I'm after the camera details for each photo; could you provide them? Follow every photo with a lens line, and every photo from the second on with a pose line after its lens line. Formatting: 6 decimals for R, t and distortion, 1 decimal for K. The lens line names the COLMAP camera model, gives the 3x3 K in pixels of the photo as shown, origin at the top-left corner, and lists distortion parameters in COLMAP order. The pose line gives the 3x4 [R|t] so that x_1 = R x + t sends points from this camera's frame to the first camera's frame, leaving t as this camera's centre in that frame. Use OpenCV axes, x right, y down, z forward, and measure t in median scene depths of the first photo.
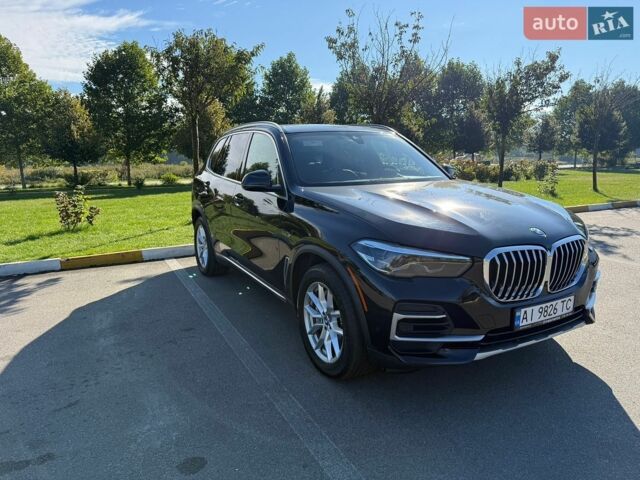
lens RADIAL K [[454.4, 0, 322.5], [0, 454.4, 237.8], [0, 0, 1]] dist [0.047836, -0.057820]
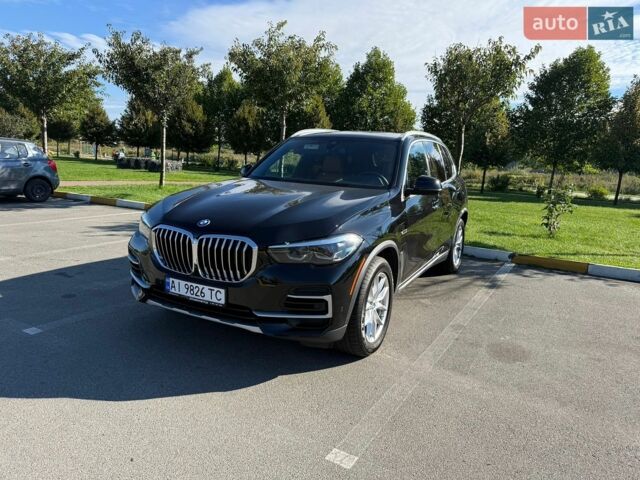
lens RADIAL K [[454.4, 0, 322.5], [0, 454.4, 237.8], [0, 0, 1]] dist [0.047836, -0.057820]
pose [[0.553381, 0.195181, -0.809737, 0.445913], [-0.209193, 0.973565, 0.091706, -0.040747], [0.806230, 0.118643, 0.579583, 0.162697]]
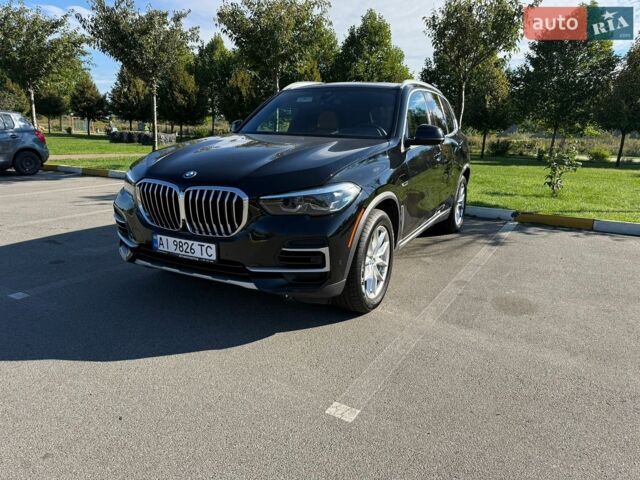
lens RADIAL K [[455.2, 0, 321.3], [0, 455.2, 240.4], [0, 0, 1]] dist [0.043439, -0.051156]
pose [[0.558468, 0.233926, -0.795859, 0.434899], [-0.184426, 0.970416, 0.155819, -0.024543], [0.808765, 0.059757, 0.585089, 0.176830]]
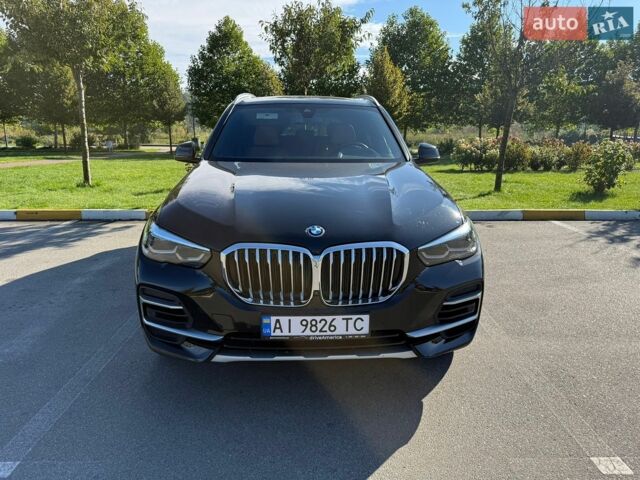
lens RADIAL K [[454.4, 0, 322.5], [0, 454.4, 237.8], [0, 0, 1]] dist [0.047836, -0.057820]
pose [[0.899179, 0.126189, -0.418990, 0.233505], [-0.099568, 0.991402, 0.084905, -0.020164], [0.426102, -0.034627, 0.904012, 0.072688]]
